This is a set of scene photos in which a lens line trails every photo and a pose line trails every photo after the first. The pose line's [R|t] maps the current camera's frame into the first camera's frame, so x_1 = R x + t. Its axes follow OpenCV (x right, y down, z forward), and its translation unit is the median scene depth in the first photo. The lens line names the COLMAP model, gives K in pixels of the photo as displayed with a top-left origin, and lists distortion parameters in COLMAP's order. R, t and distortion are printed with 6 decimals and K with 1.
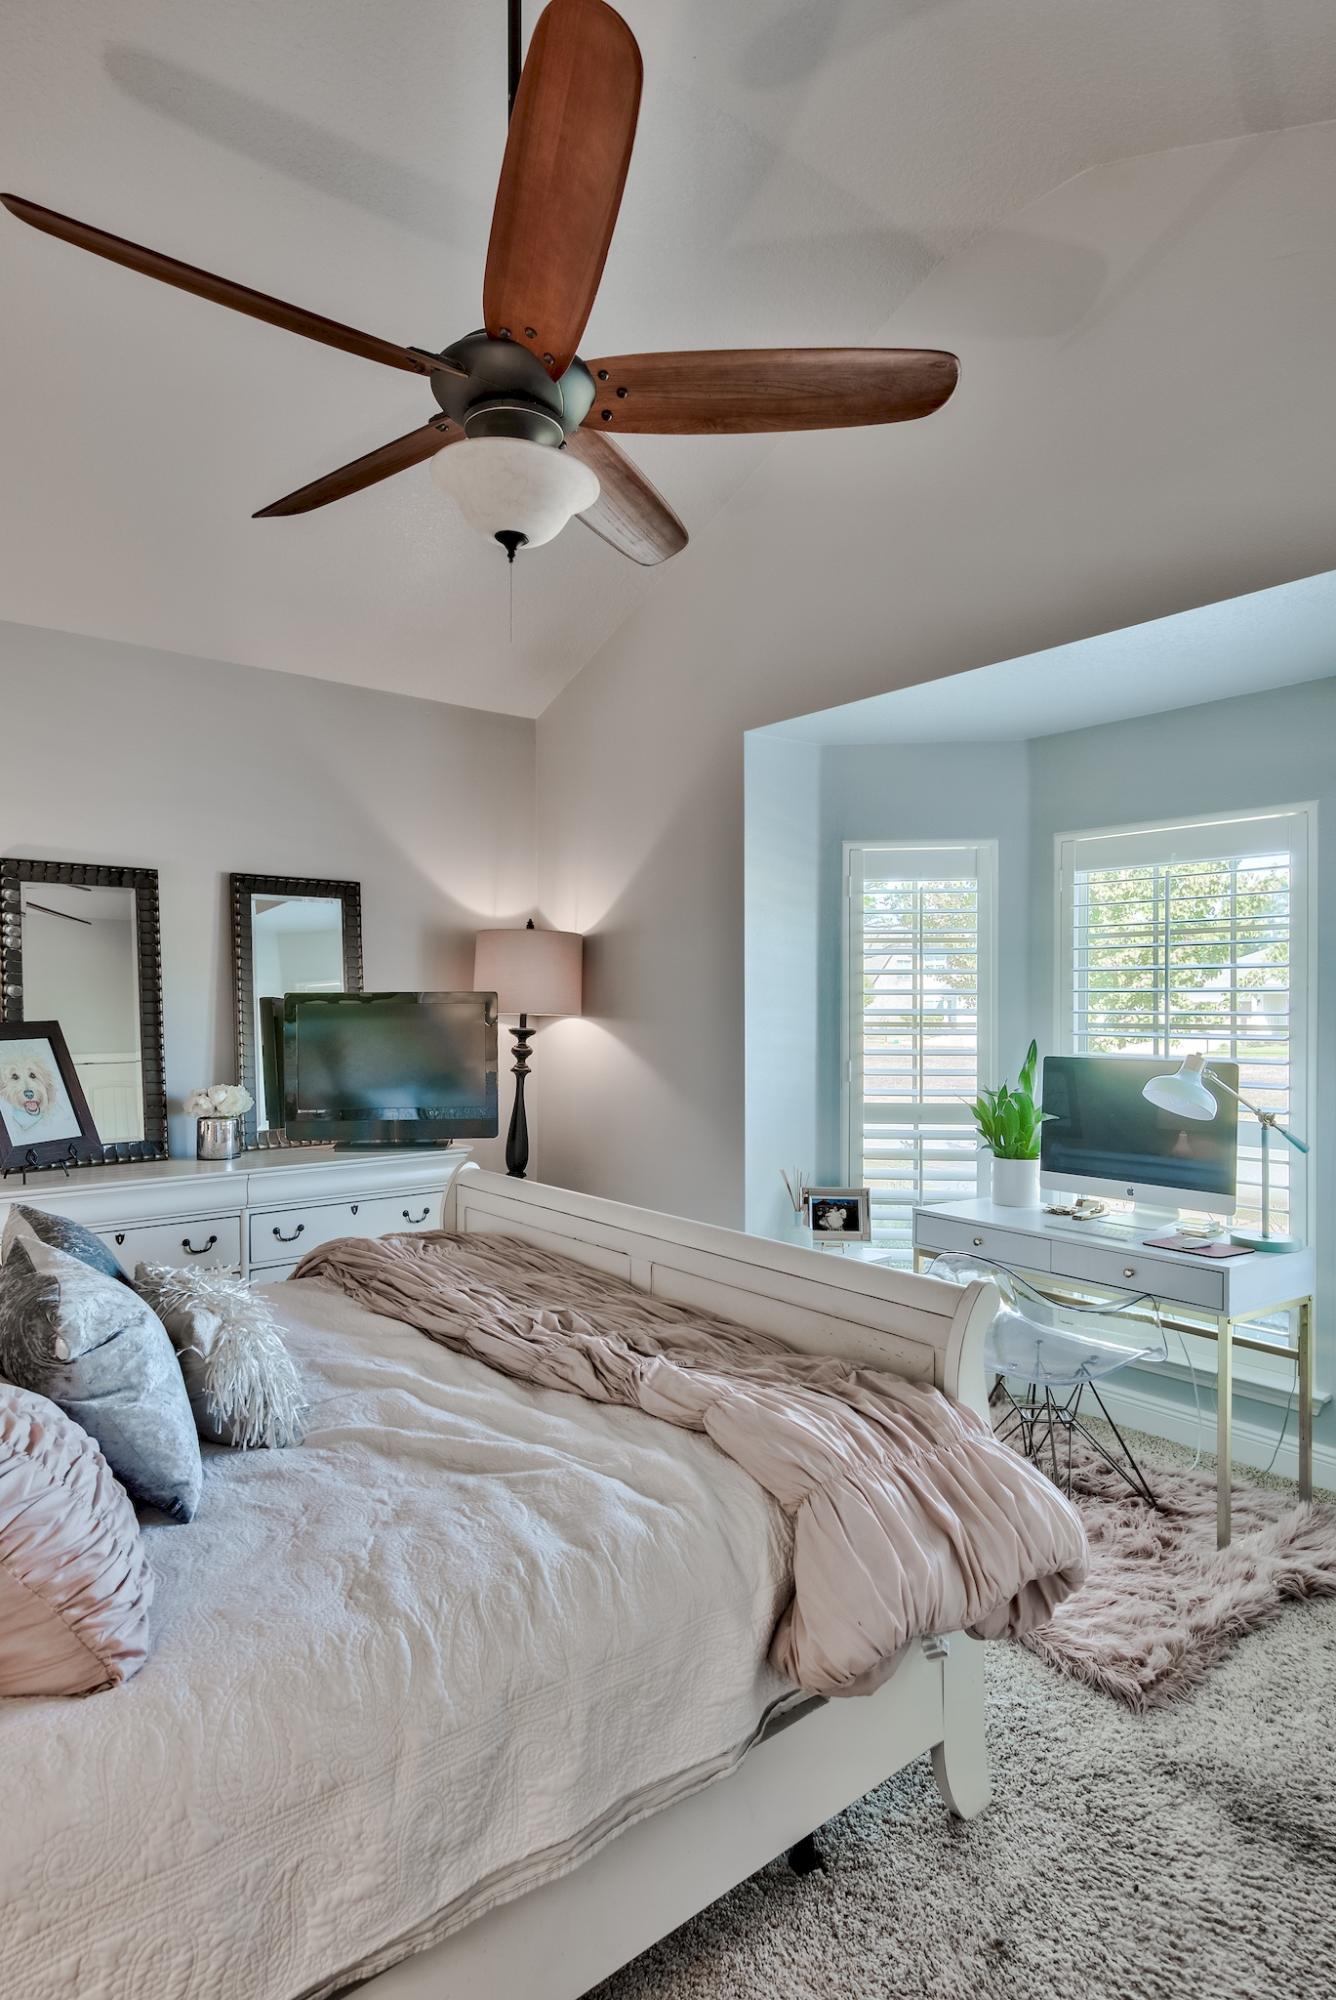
lens RADIAL K [[1091.1, 0, 677.0], [0, 1091.1, 997.7], [0, 0, 1]] dist [0.002008, 0.001978]
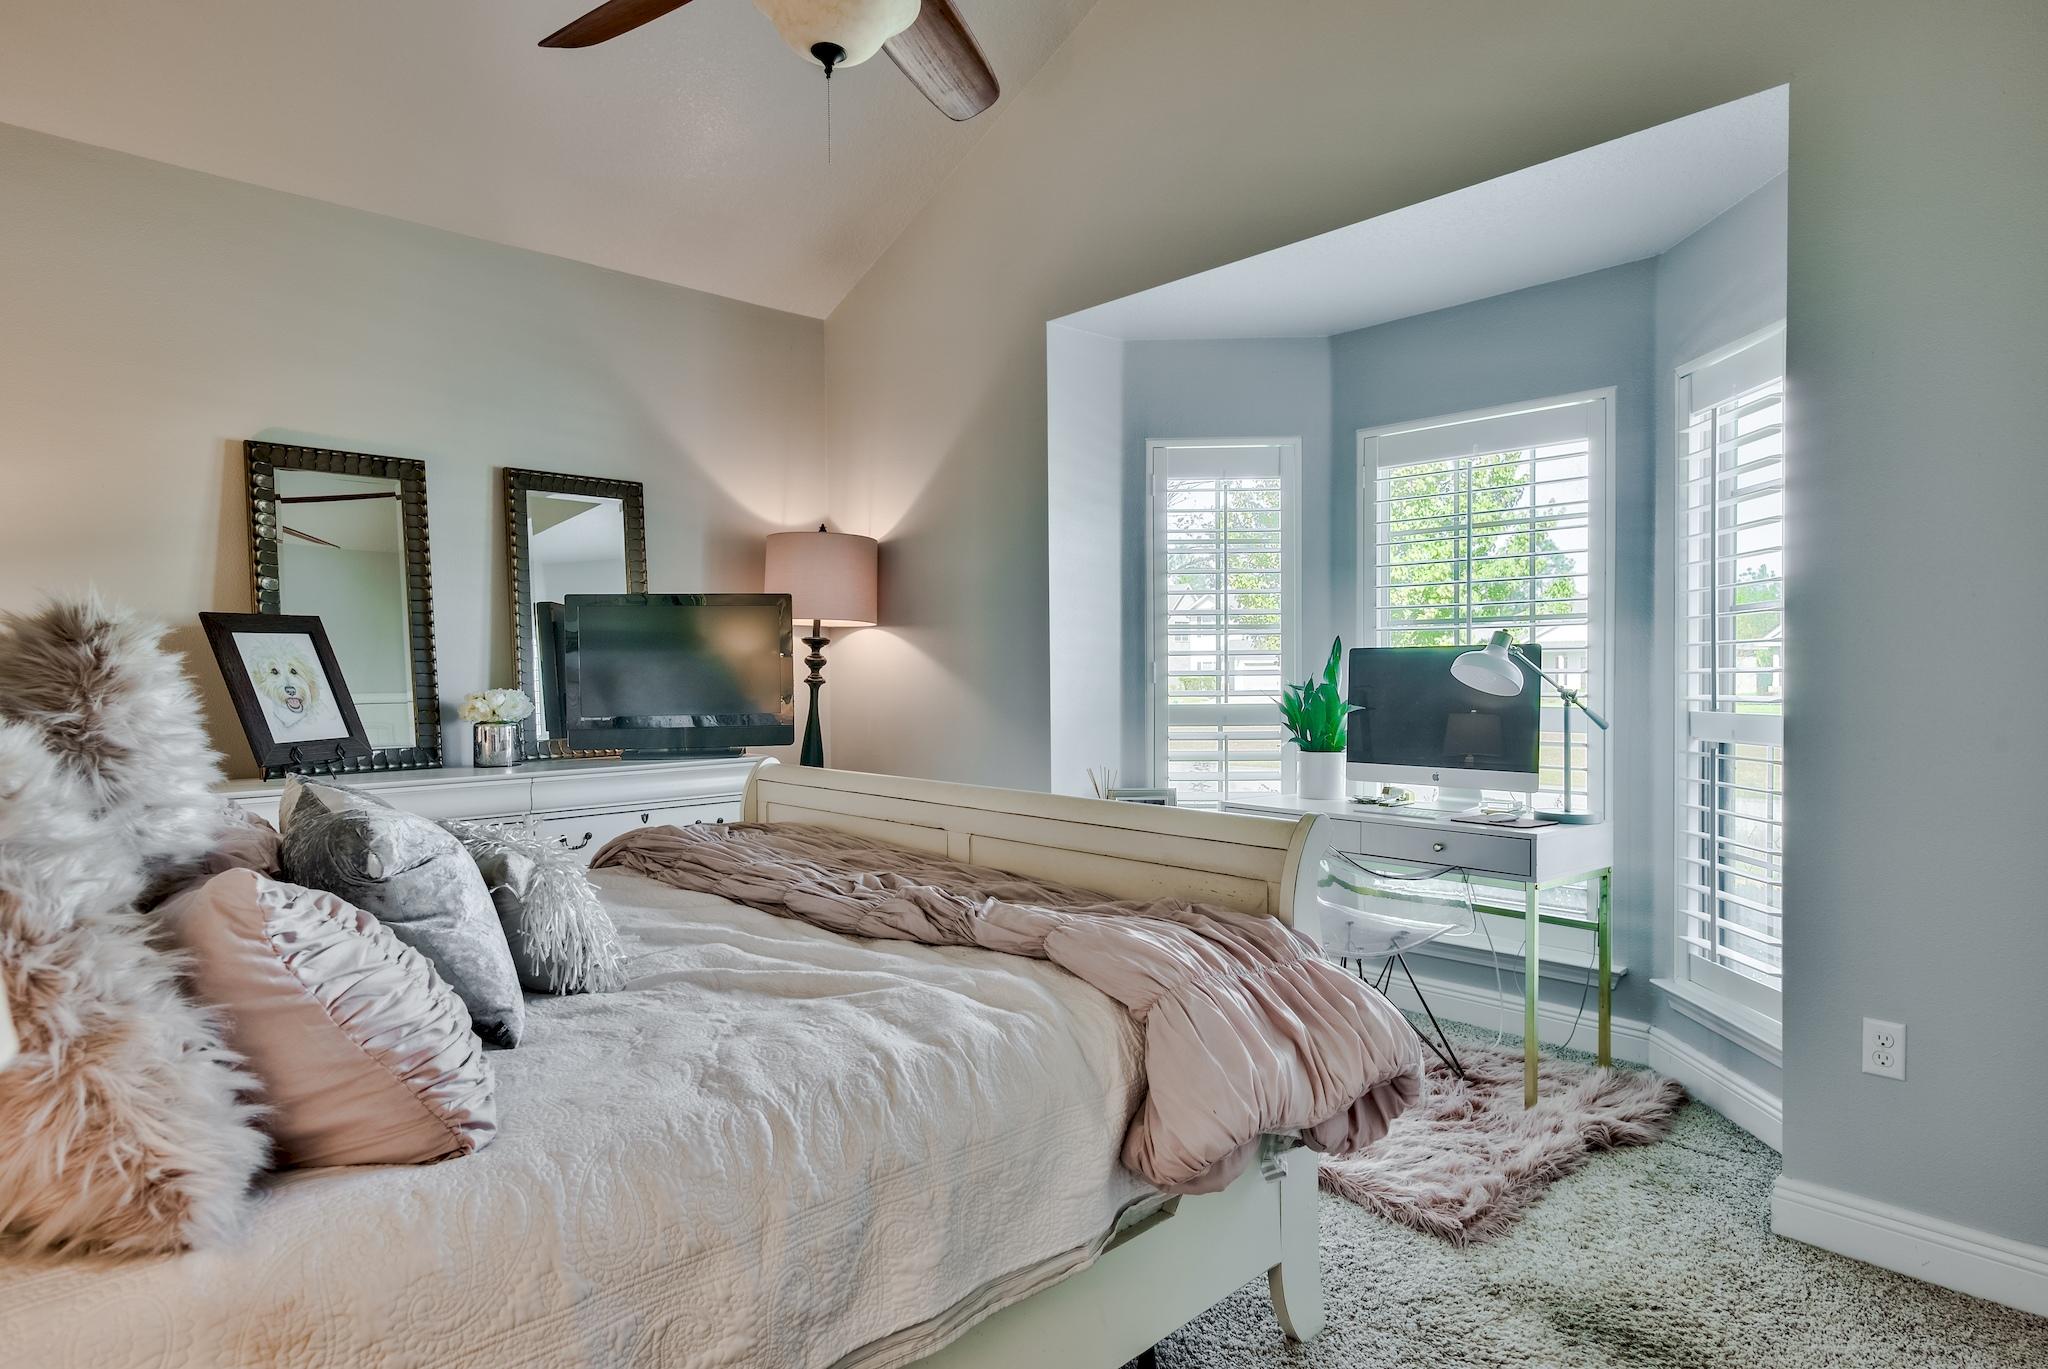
lens RADIAL K [[1117.3, 0, 1037.4], [0, 1117.3, 679.1], [0, 0, 1]] dist [0.002008, 0.001978]
pose [[0.997187, -0.009593, 0.074332, -0.050210], [0.008137, 0.999770, 0.019868, 0.116597], [-0.074505, -0.019207, 0.997036, -0.000420]]
